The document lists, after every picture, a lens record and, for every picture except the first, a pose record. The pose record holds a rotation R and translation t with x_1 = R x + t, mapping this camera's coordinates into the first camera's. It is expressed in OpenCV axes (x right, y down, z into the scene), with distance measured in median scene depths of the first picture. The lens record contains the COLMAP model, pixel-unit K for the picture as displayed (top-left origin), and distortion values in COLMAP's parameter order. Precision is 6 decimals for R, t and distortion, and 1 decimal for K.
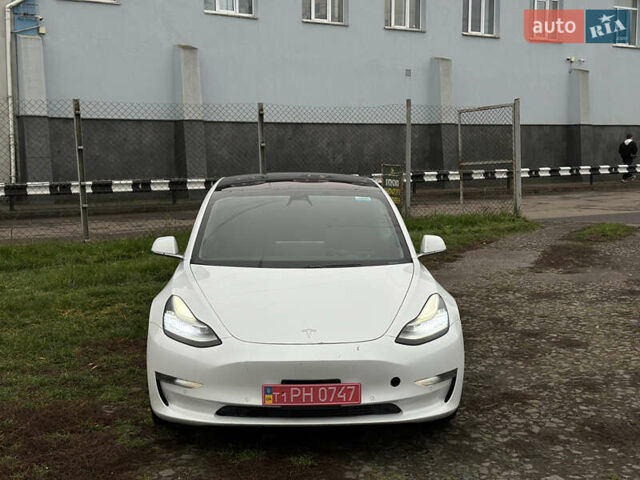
lens RADIAL K [[884.5, 0, 314.2], [0, 884.5, 242.7], [0, 0, 1]] dist [0.126856, 0.000000]
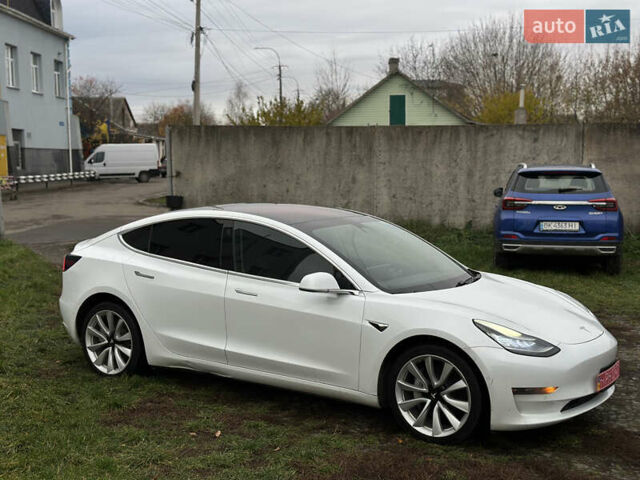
lens RADIAL K [[884.5, 0, 315.8], [0, 884.5, 238.4], [0, 0, 1]] dist [0.126856, 0.000000]
pose [[0.584521, -0.068643, 0.808470, -0.671599], [0.085590, 0.996072, 0.022690, -0.047418], [-0.806852, 0.055935, 0.588100, 0.302000]]
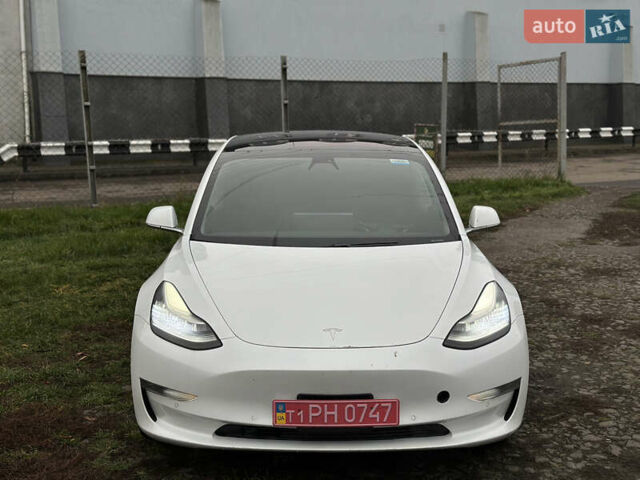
lens RADIAL K [[884.5, 0, 317.8], [0, 884.5, 242.5], [0, 0, 1]] dist [0.126856, 0.000000]
pose [[0.999630, 0.006457, -0.026420, 0.000525], [-0.005331, 0.999082, 0.042495, -0.006369], [0.026670, -0.042339, 0.998747, 0.118862]]
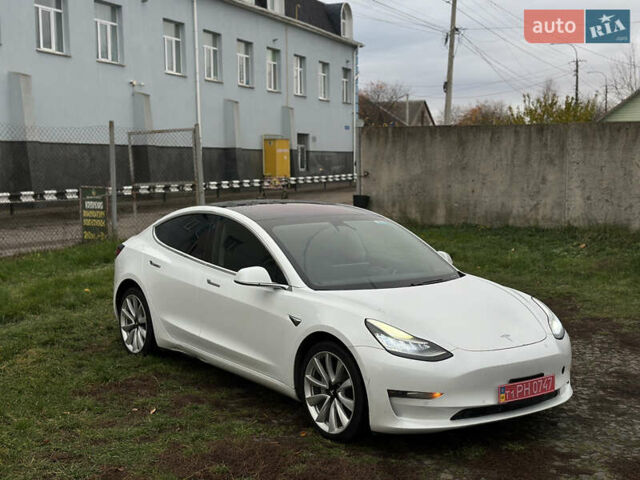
lens RADIAL K [[884.5, 0, 319.3], [0, 884.5, 241.4], [0, 0, 1]] dist [0.126856, 0.000000]
pose [[0.828195, -0.048506, 0.558338, -0.470750], [0.059201, 0.998245, -0.001092, -0.021452], [-0.557305, 0.033959, 0.829613, 0.083326]]
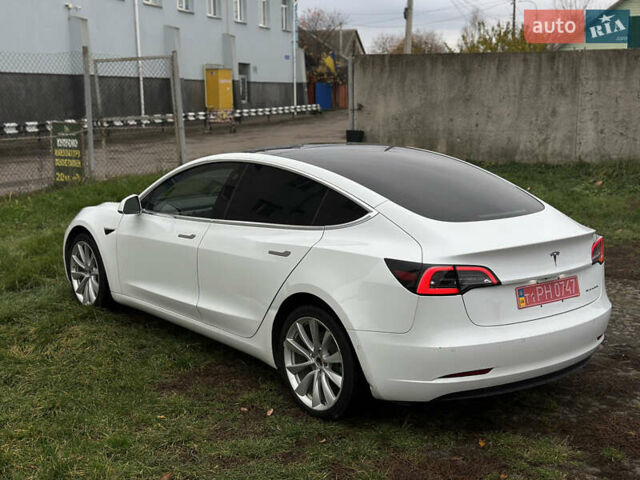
lens RADIAL K [[884.5, 0, 315.7], [0, 884.5, 239.4], [0, 0, 1]] dist [0.126856, 0.000000]
pose [[0.775904, -0.102206, 0.622517, -0.507535], [0.068543, 0.994605, 0.077865, -0.046012], [-0.627116, -0.017747, 0.778723, 0.299669]]
